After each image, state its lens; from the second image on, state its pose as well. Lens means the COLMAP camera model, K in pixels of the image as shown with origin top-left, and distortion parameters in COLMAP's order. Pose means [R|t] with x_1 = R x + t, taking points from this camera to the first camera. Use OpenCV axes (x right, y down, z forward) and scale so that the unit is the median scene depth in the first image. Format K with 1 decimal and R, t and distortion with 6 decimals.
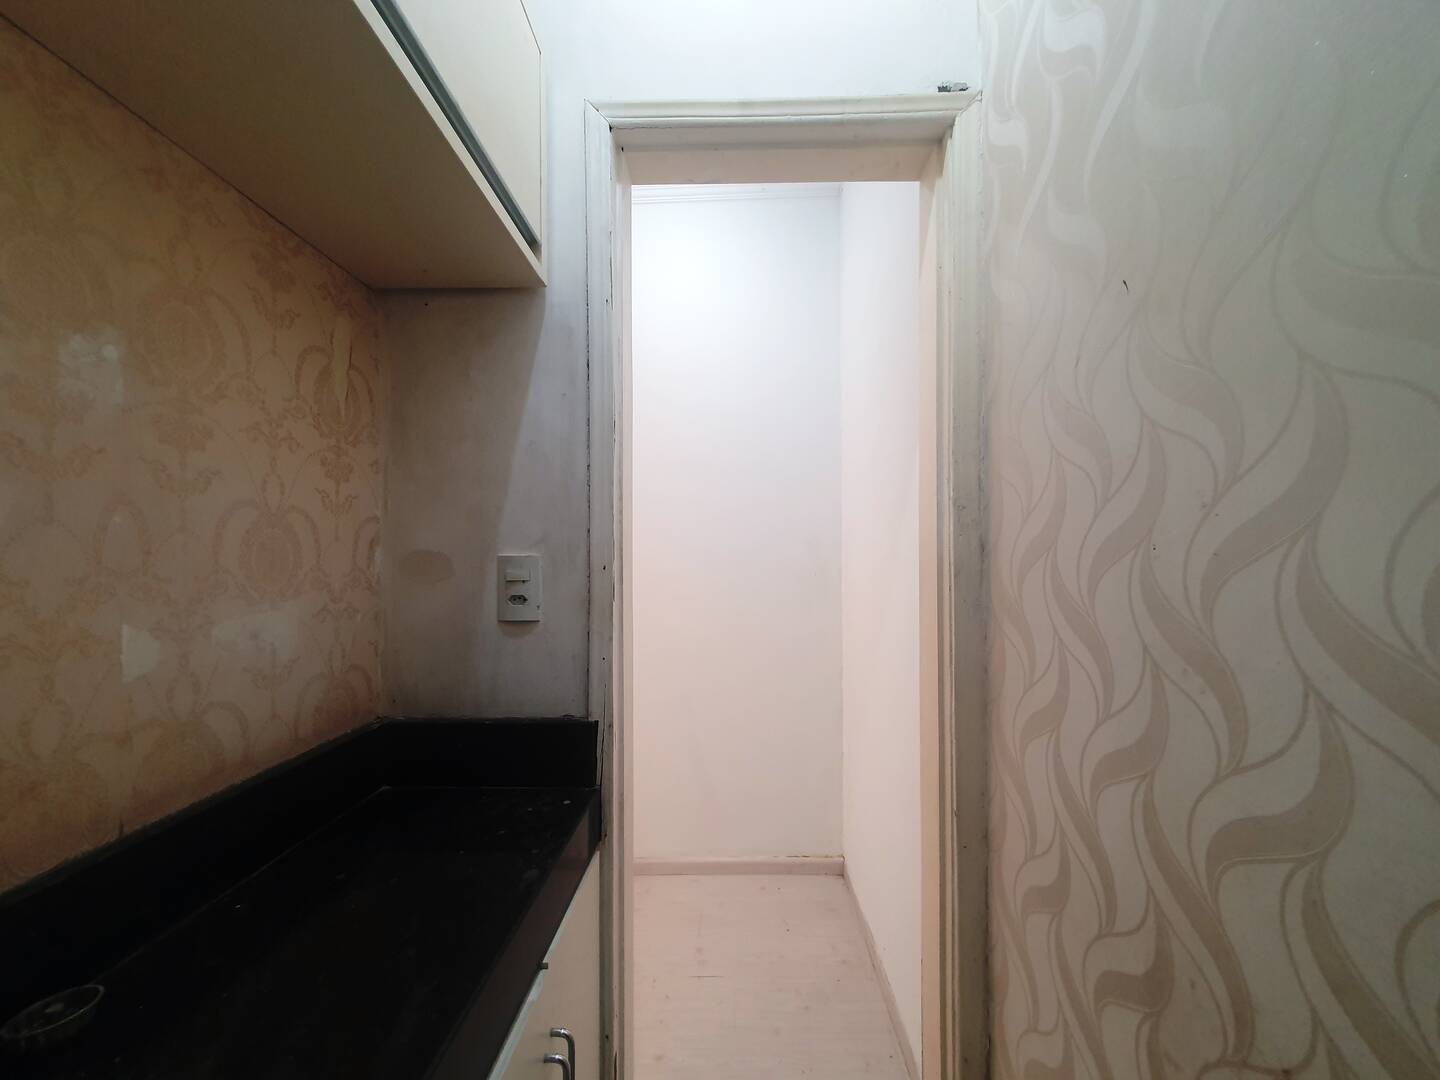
lens RADIAL K [[569.5, 0, 721.9], [0, 569.5, 546.0], [0, 0, 1]] dist [0.006706, 0.000291]
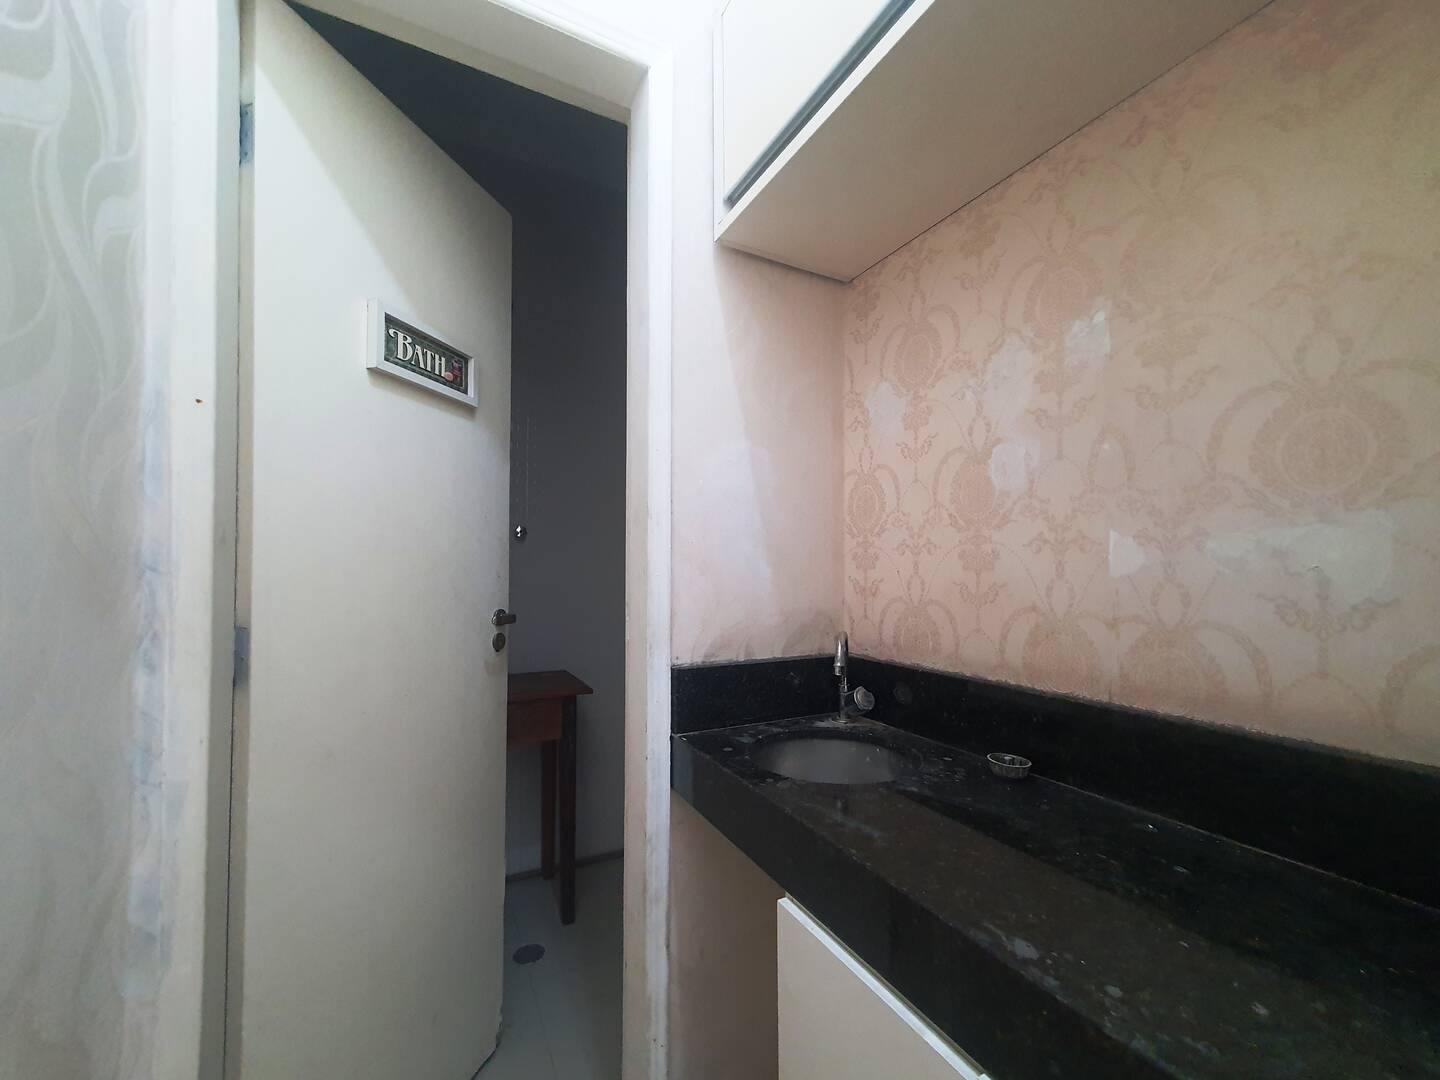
lens RADIAL K [[569.5, 0, 723.8], [0, 569.5, 551.1], [0, 0, 1]] dist [0.006706, 0.000291]
pose [[-0.876694, -0.013023, -0.480873, 0.258437], [0.007980, 0.999102, -0.041605, 0.217587], [0.480983, -0.040312, -0.875803, 1.615504]]
